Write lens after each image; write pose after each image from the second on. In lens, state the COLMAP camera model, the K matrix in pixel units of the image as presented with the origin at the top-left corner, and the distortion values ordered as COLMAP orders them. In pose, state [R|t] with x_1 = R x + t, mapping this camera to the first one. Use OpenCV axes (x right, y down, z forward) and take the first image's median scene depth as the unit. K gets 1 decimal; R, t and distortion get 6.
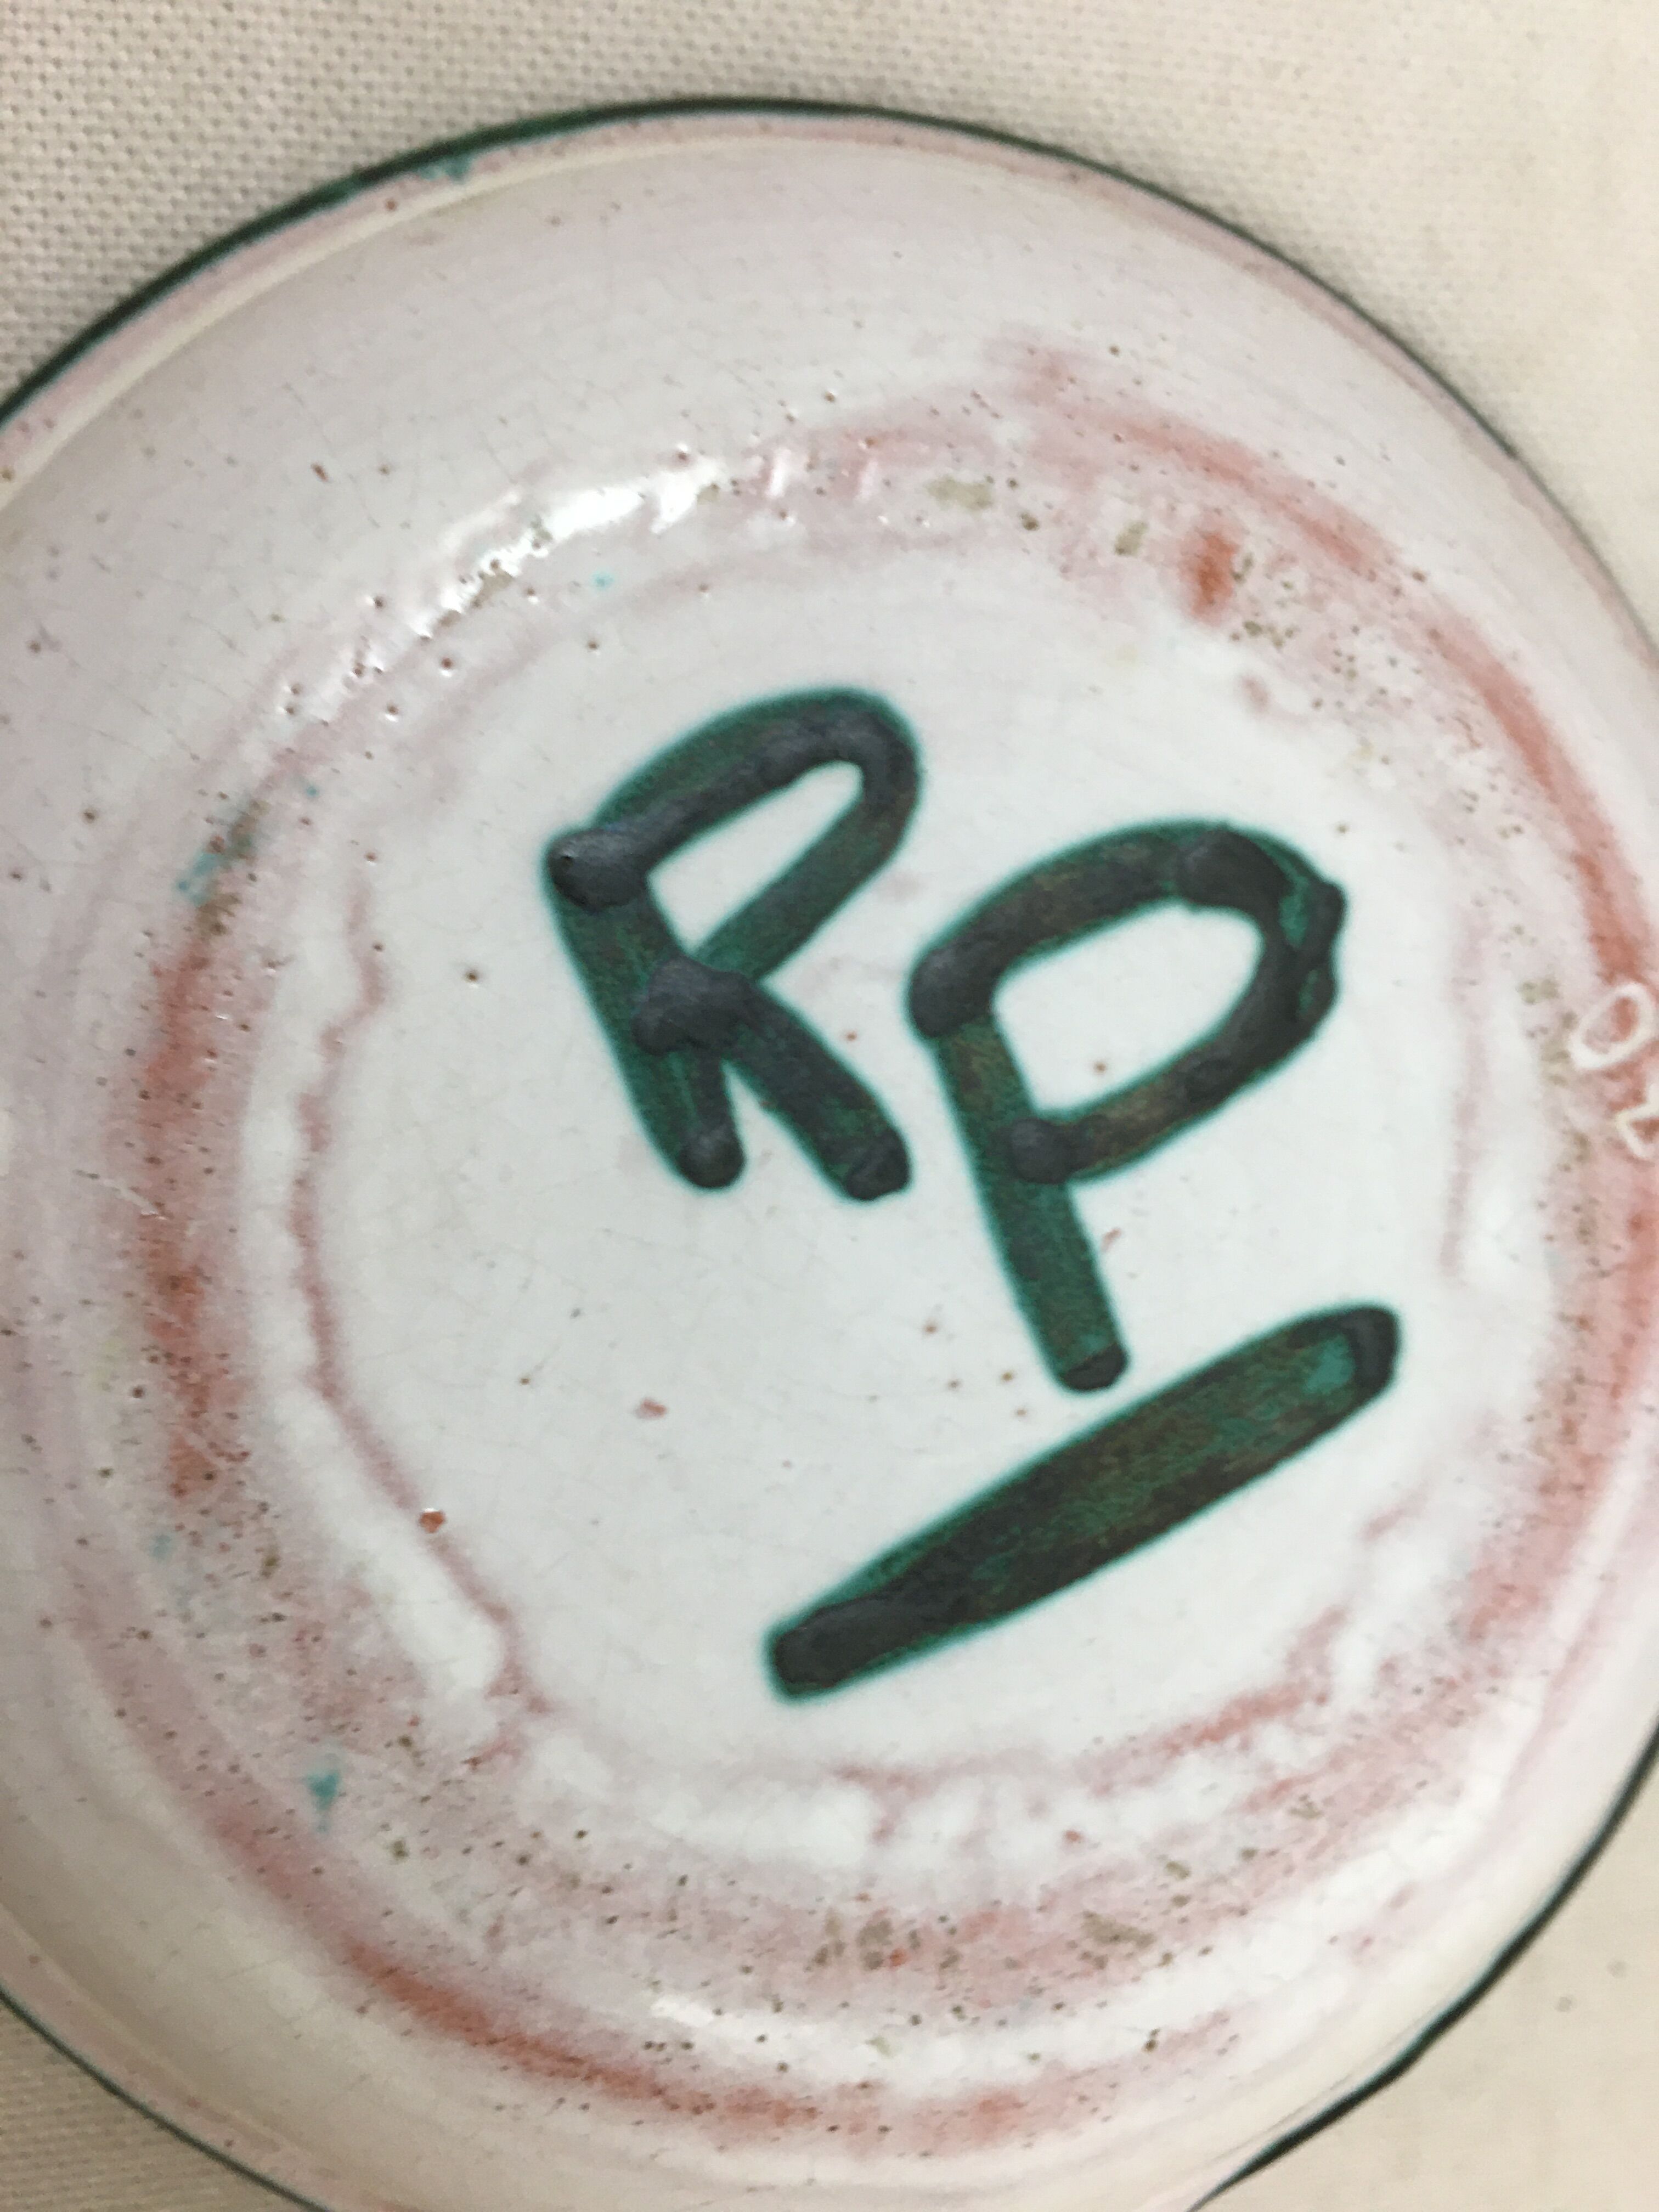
lens RADIAL K [[1936.6, 0, 805.4], [0, 1936.6, 1130.0], [0, 0, 1]] dist [0.068456, -0.134642]
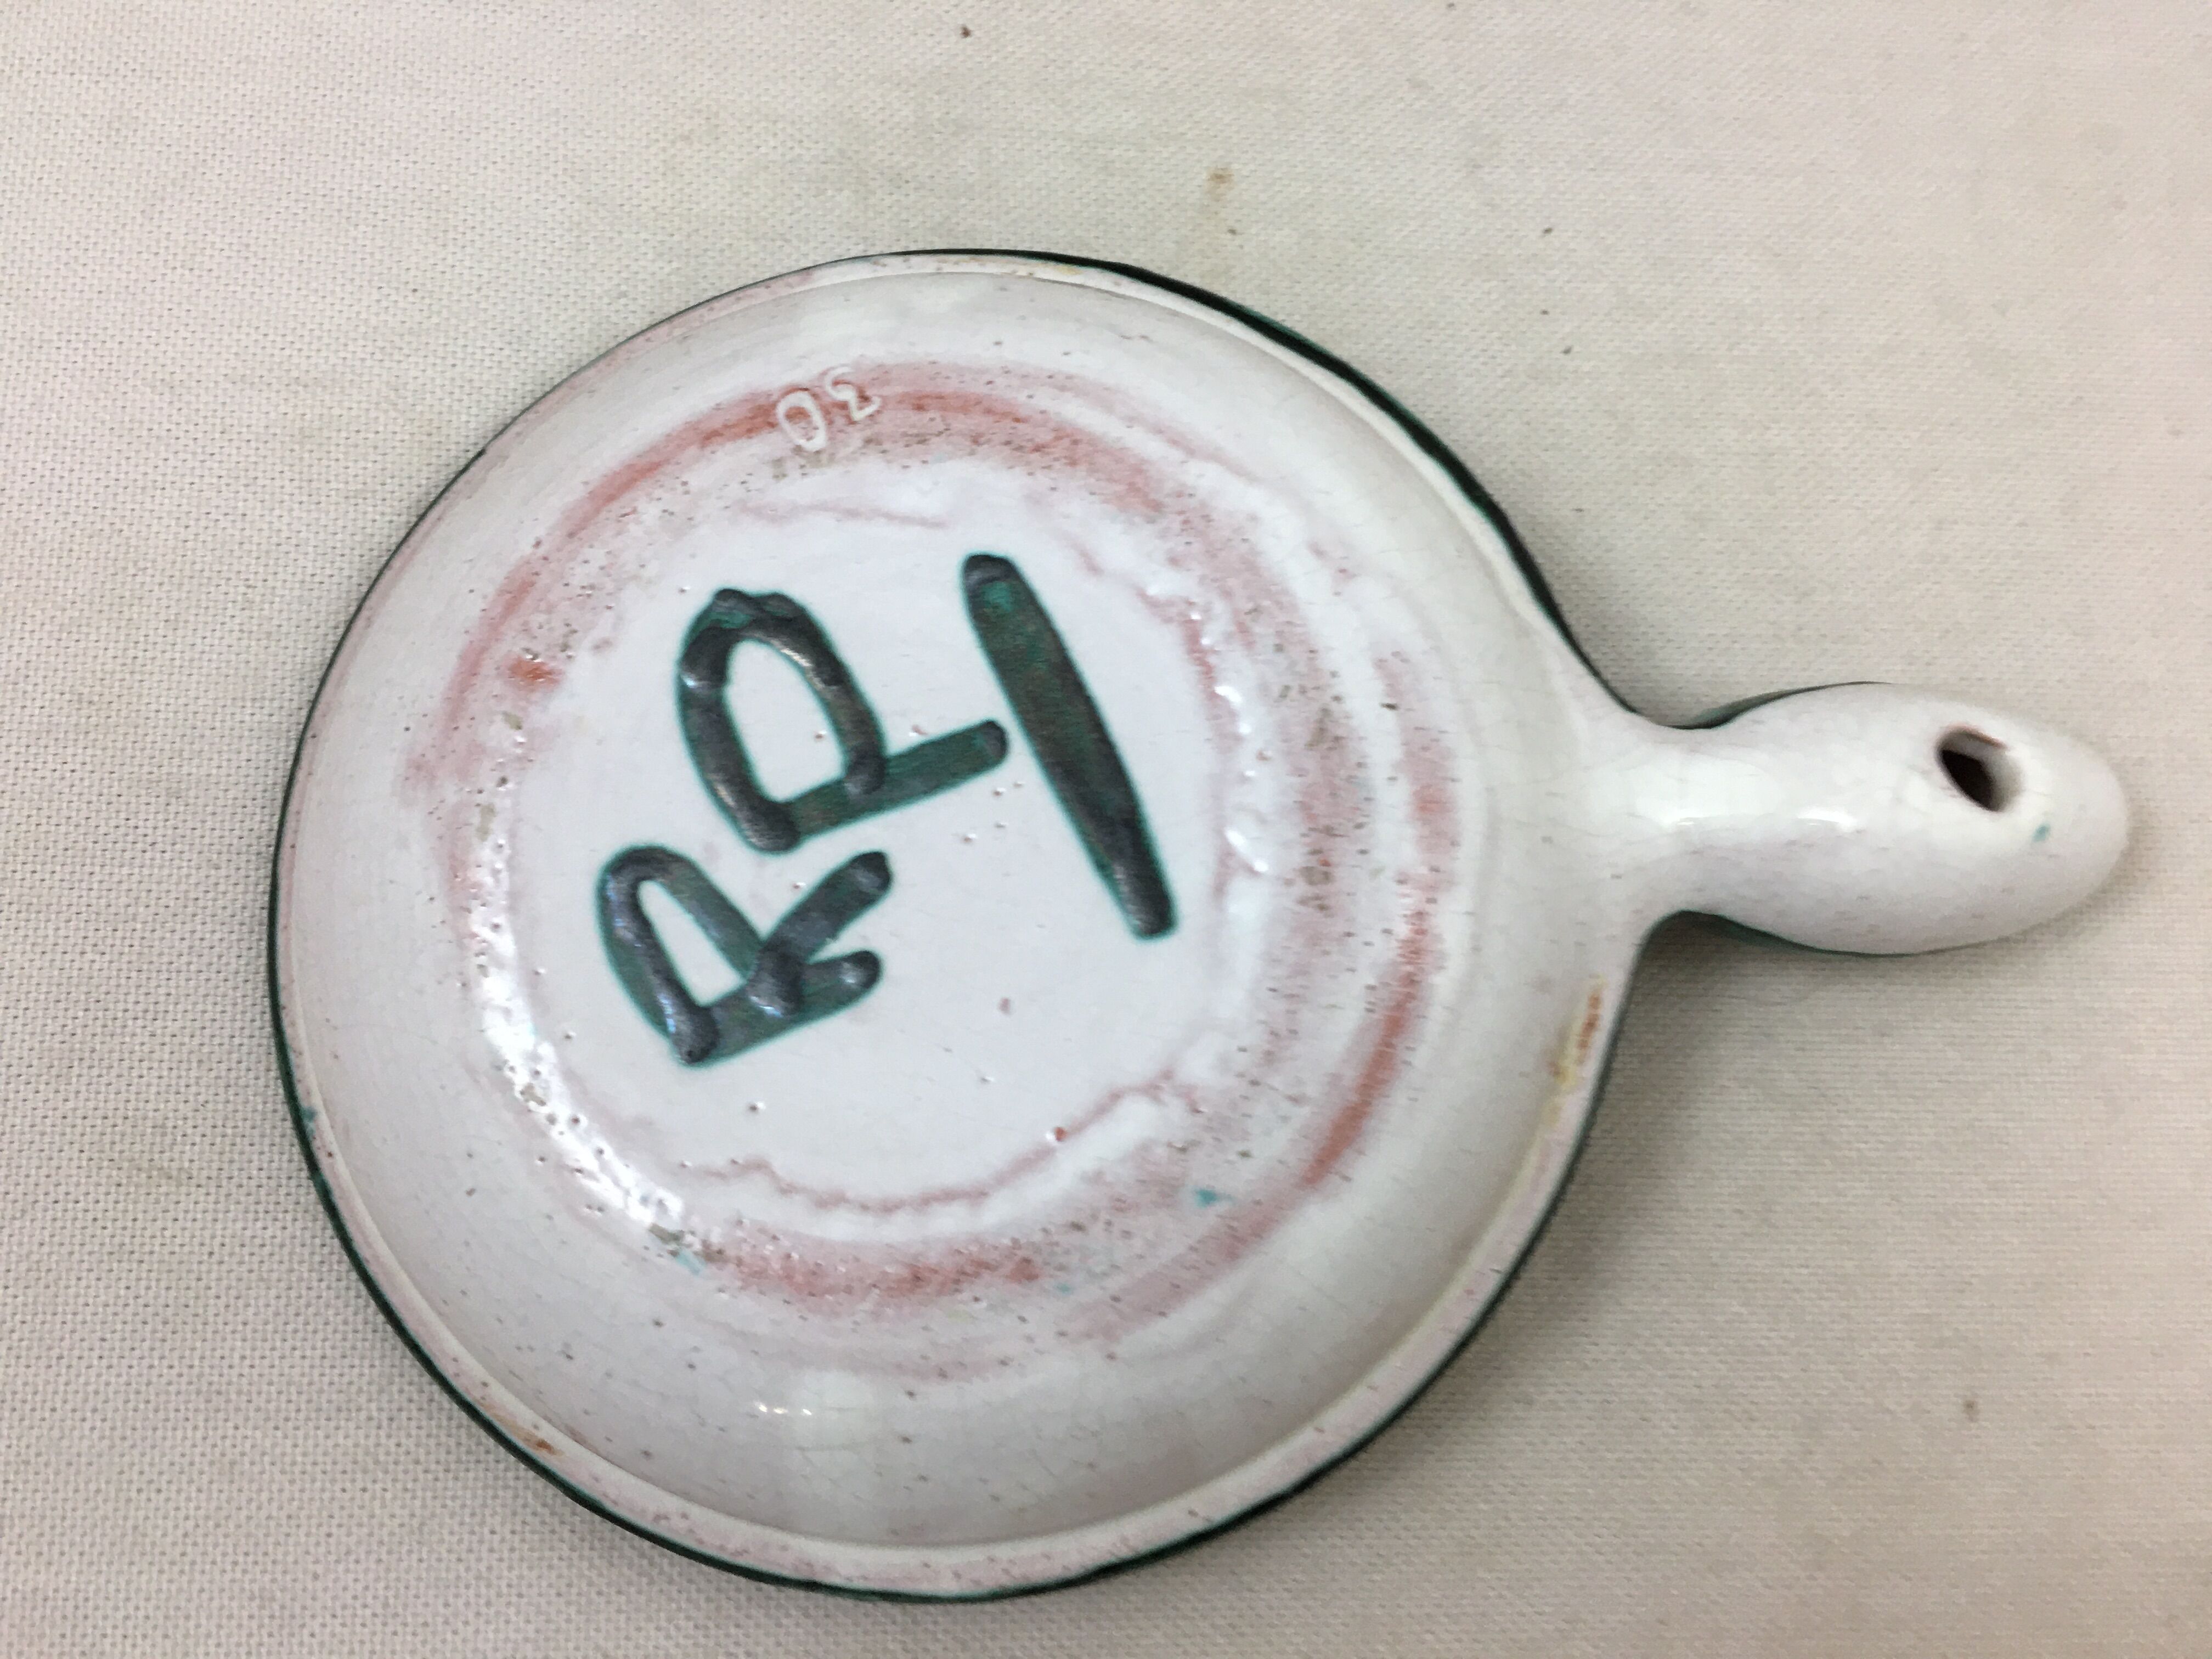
lens RADIAL K [[1936.6, 0, 1088.2], [0, 1936.6, 845.1], [0, 0, 1]] dist [0.068456, -0.134642]
pose [[-0.000134, -0.999953, -0.009715, 0.072807], [0.995327, 0.000805, -0.096560, 0.355685], [0.096563, -0.009683, 0.995280, -0.635105]]
